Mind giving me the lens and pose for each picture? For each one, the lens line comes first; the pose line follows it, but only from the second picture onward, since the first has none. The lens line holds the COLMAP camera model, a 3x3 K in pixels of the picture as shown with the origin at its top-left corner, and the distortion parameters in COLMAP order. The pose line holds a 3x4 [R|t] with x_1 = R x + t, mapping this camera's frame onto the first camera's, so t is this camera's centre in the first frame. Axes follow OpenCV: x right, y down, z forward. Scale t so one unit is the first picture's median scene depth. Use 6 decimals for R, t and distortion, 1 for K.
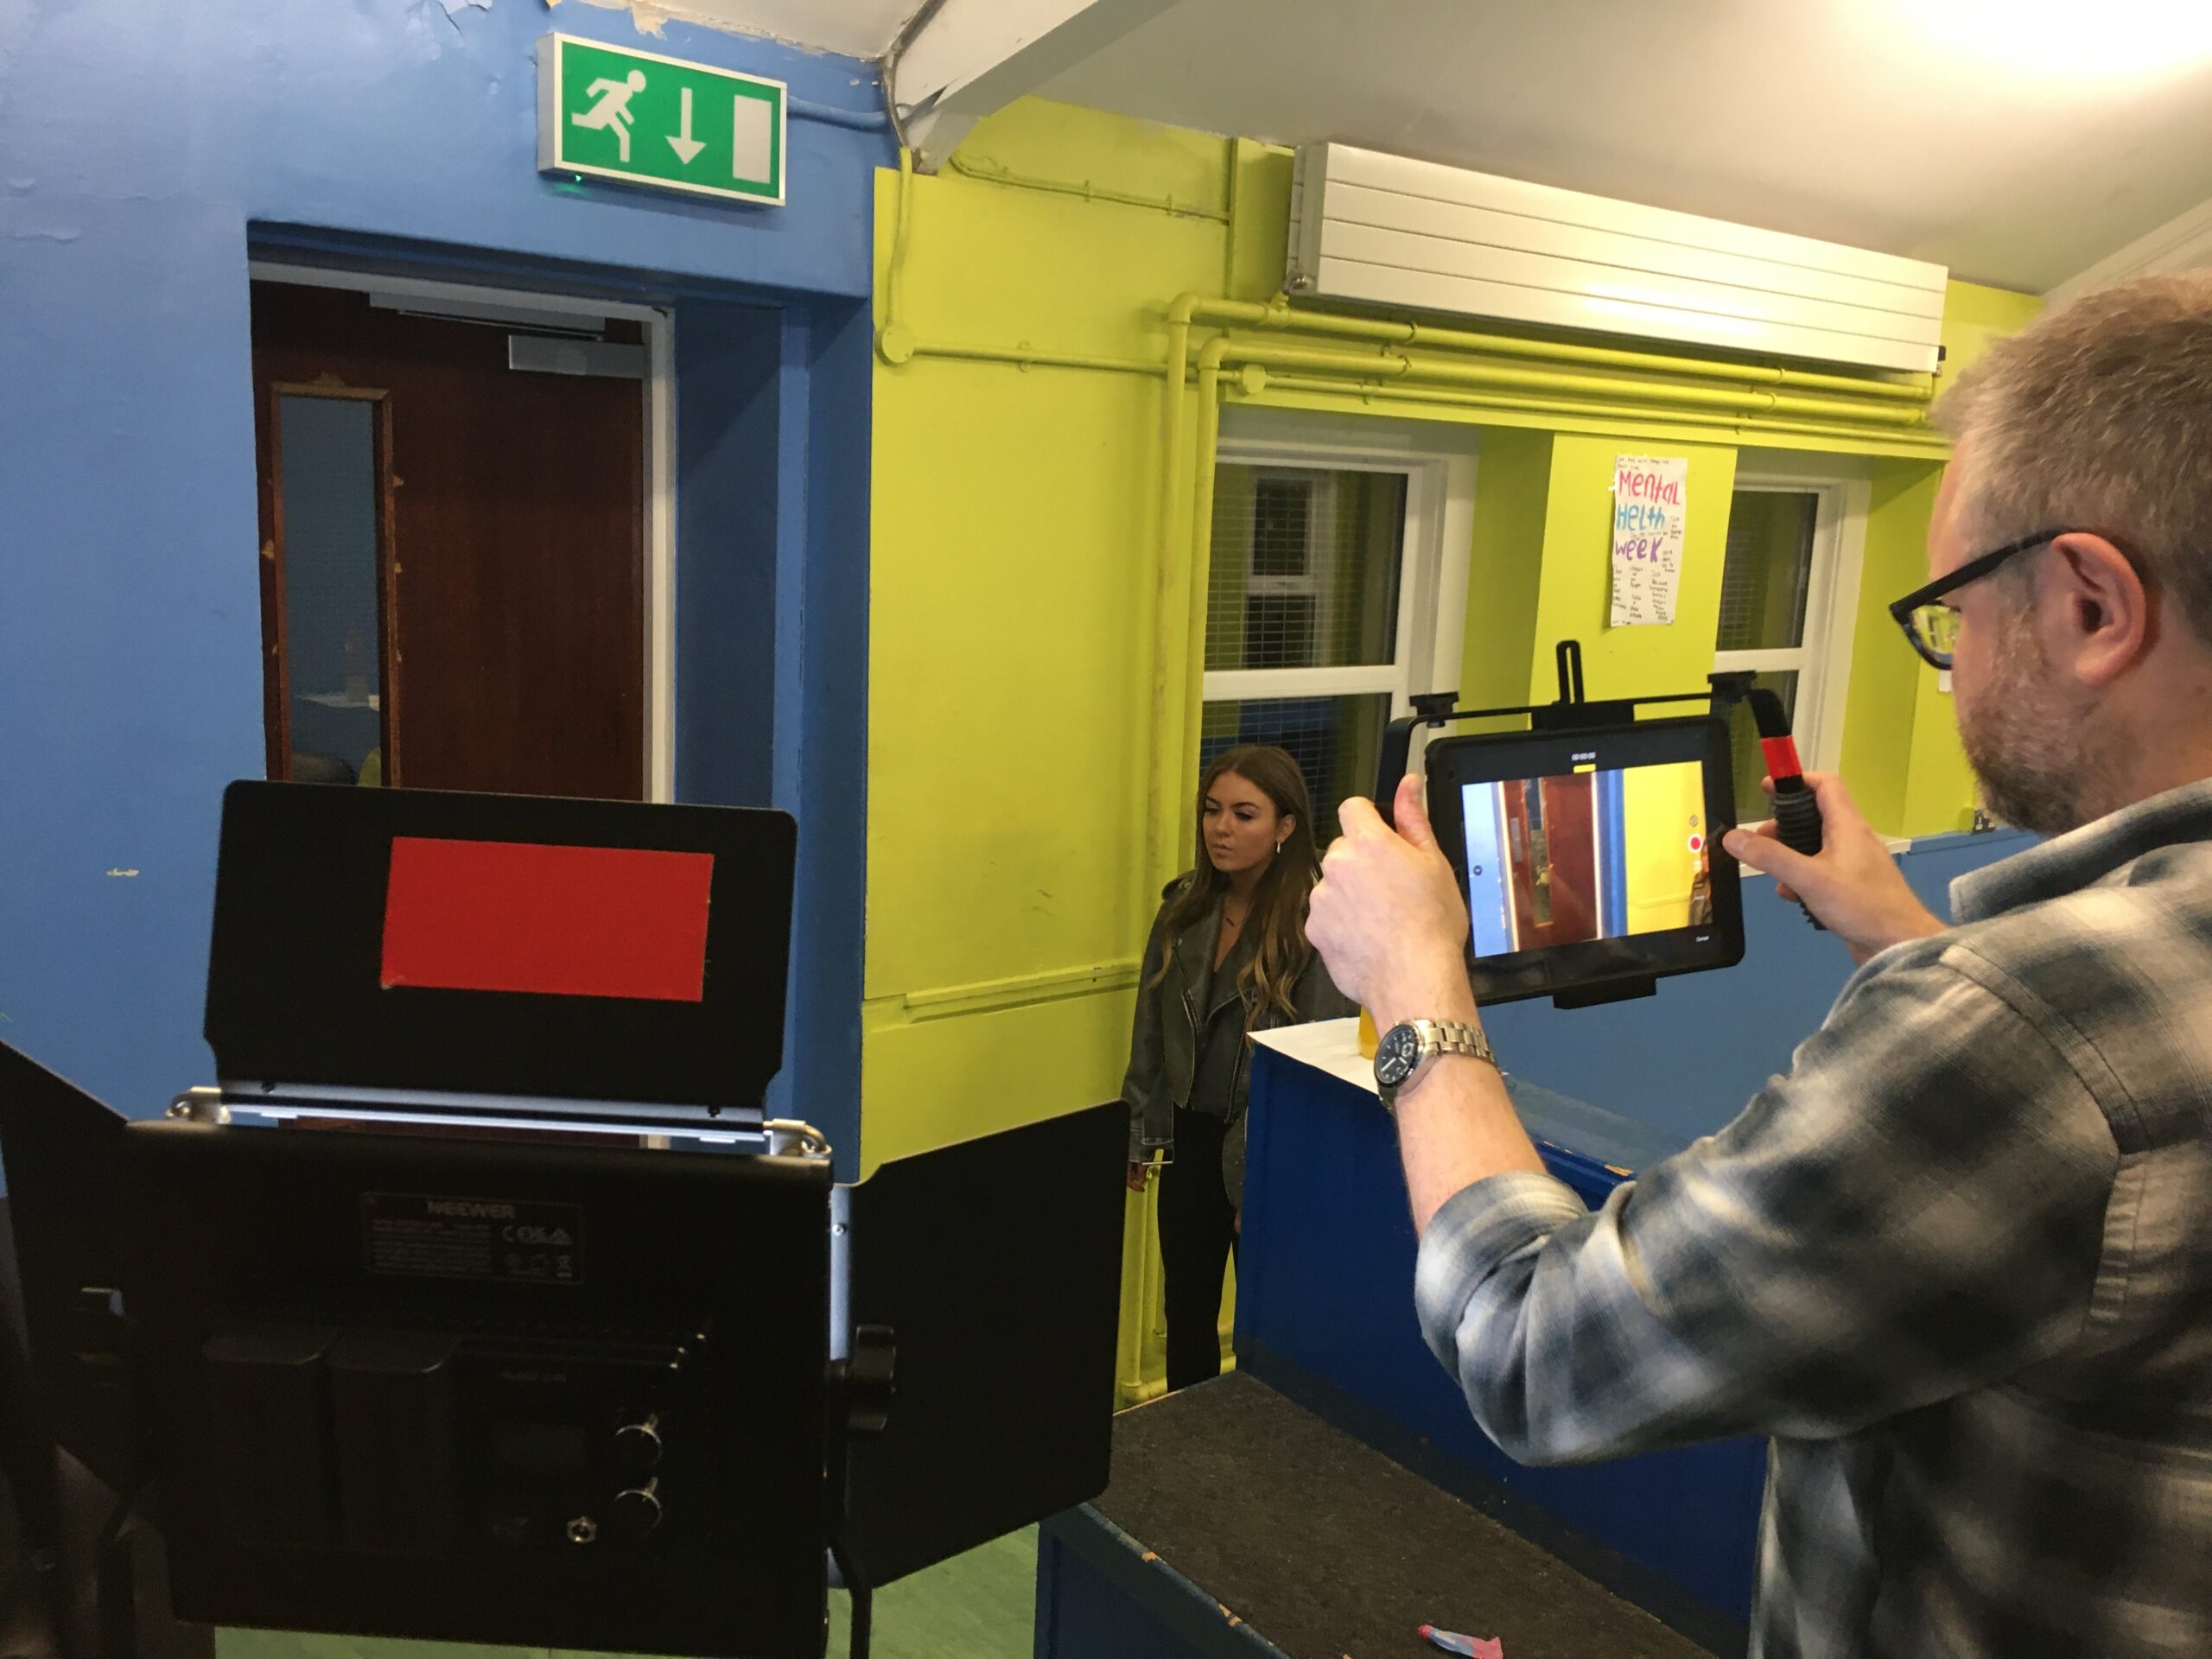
lens RADIAL K [[1894.5, 0, 1102.3], [0, 1894.5, 821.5], [0, 0, 1]] dist [0.093916, -0.120314]
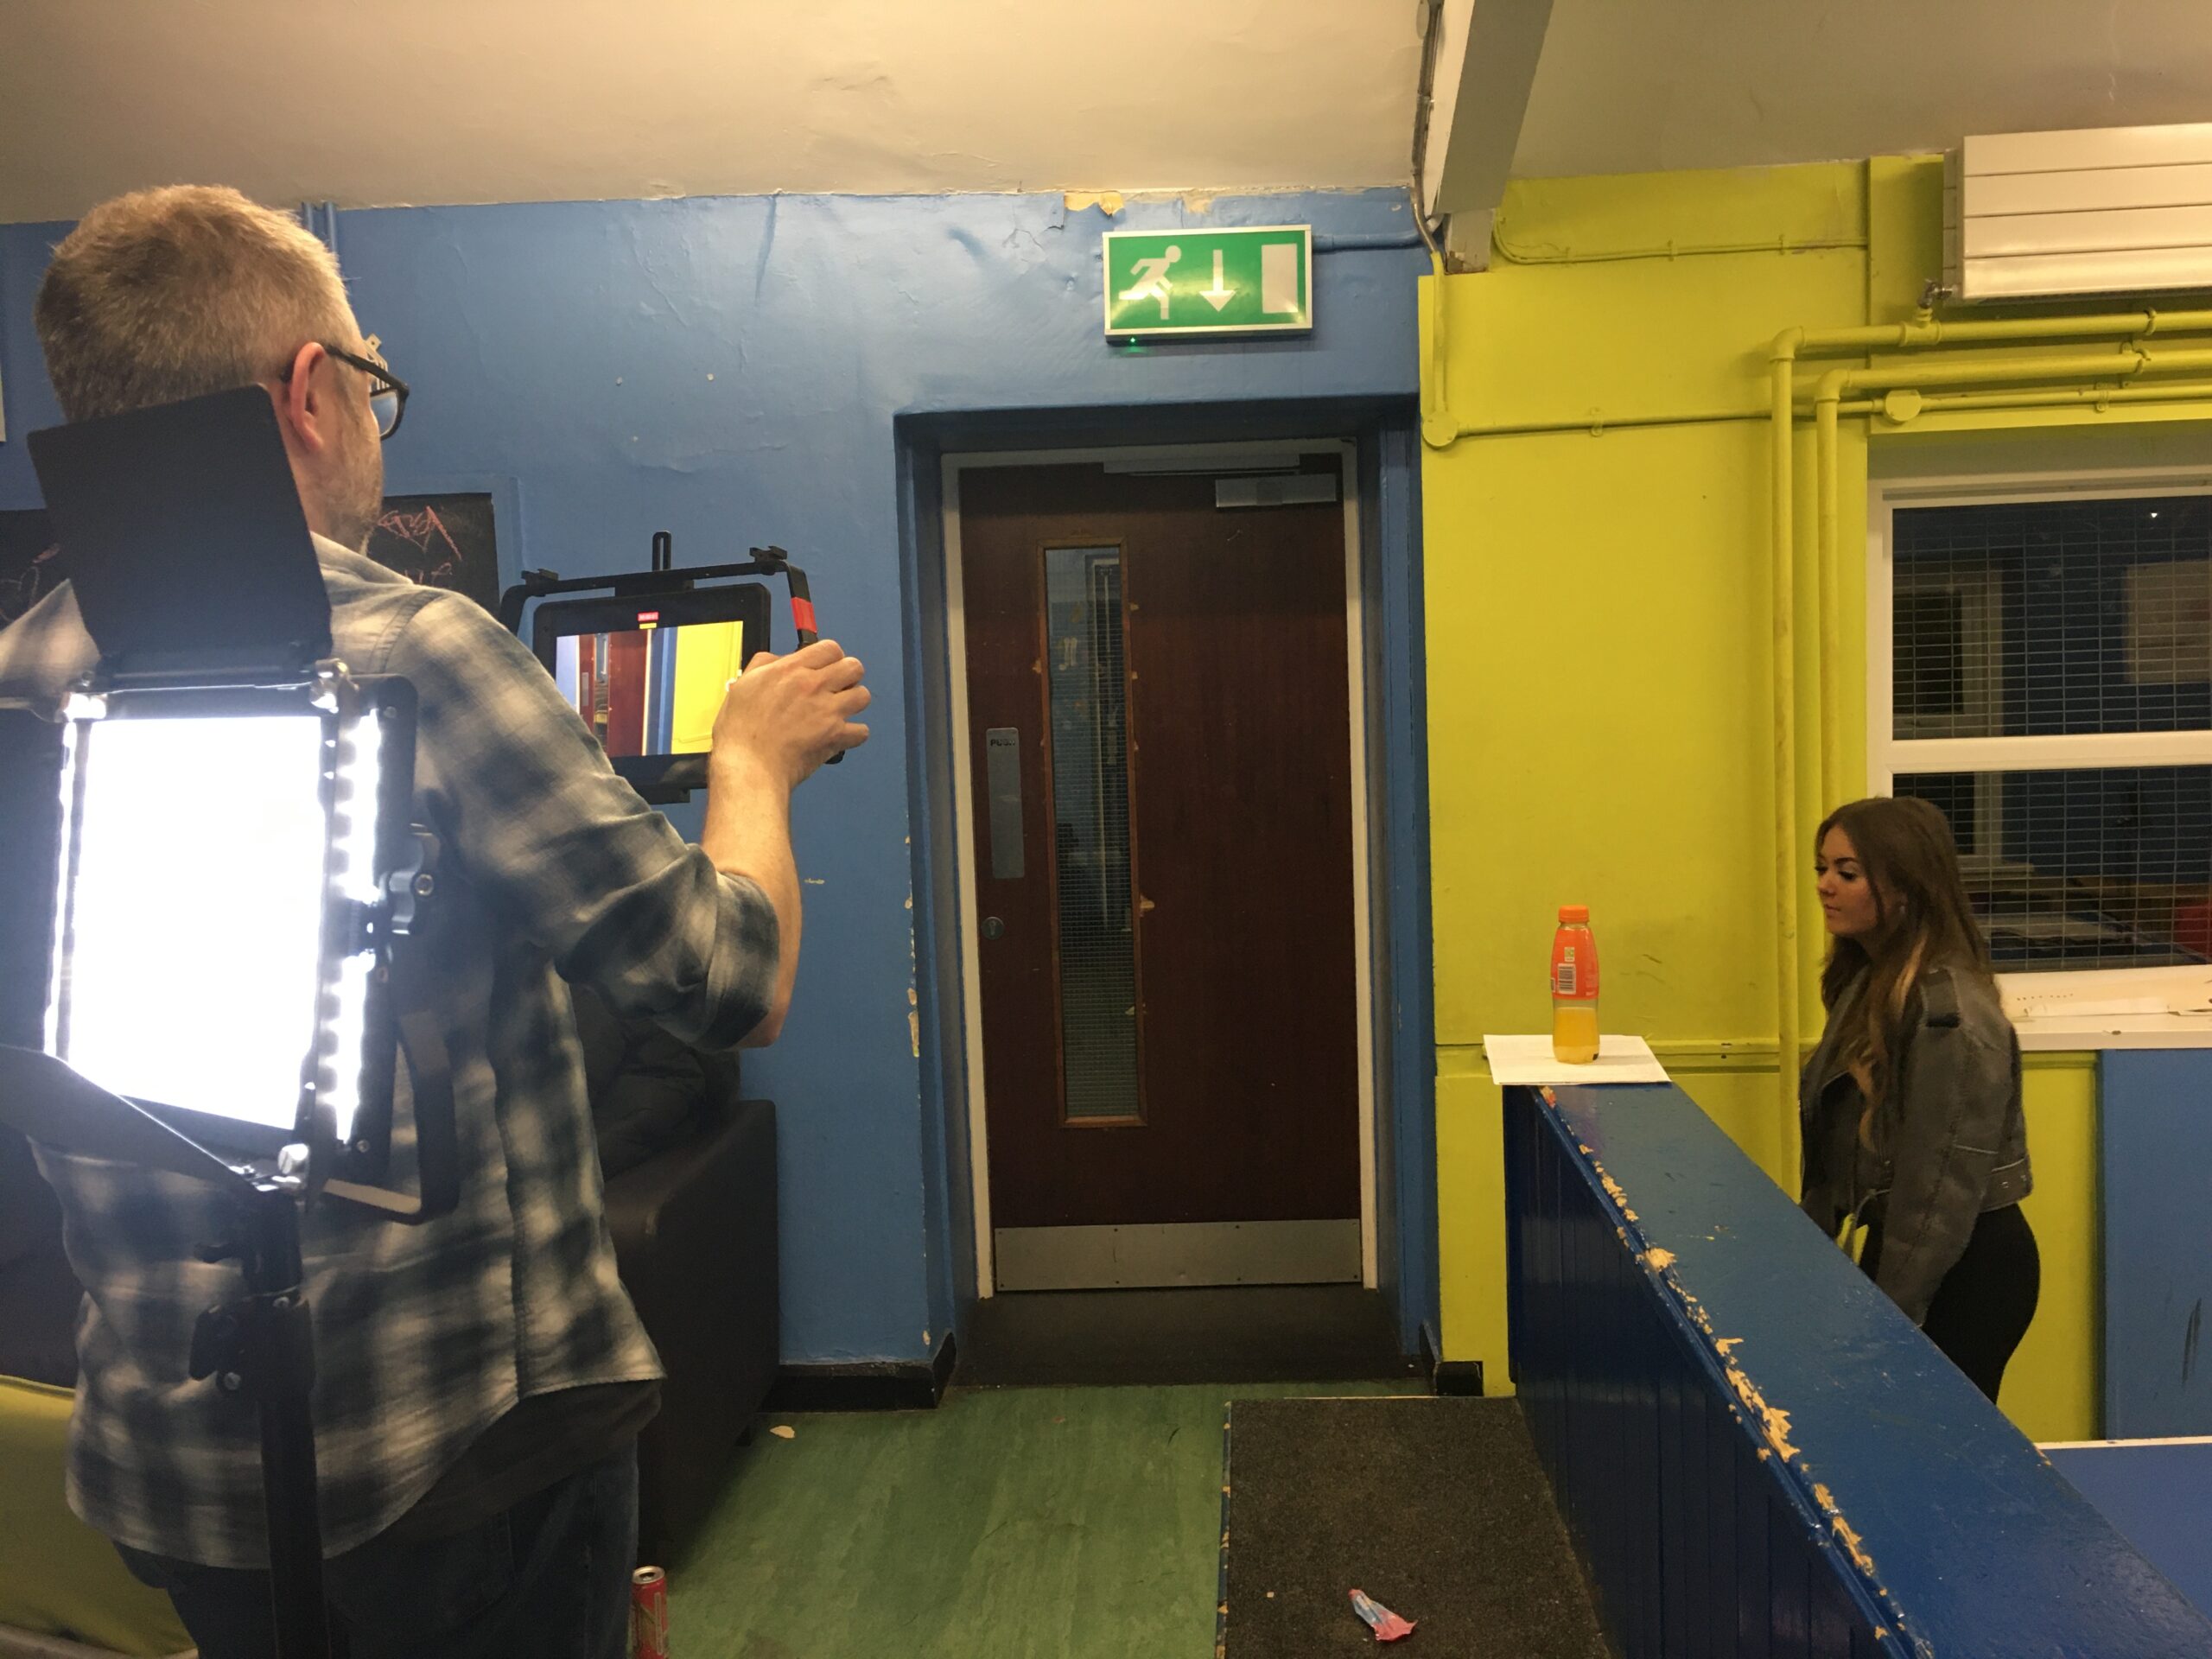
lens RADIAL K [[1894.5, 0, 1099.5], [0, 1894.5, 829.3], [0, 0, 1]] dist [0.093916, -0.120314]
pose [[0.735745, -0.018606, -0.677003, 0.448117], [-0.047075, 0.995800, -0.078527, 0.065579], [0.675621, 0.089646, 0.731779, 0.088144]]
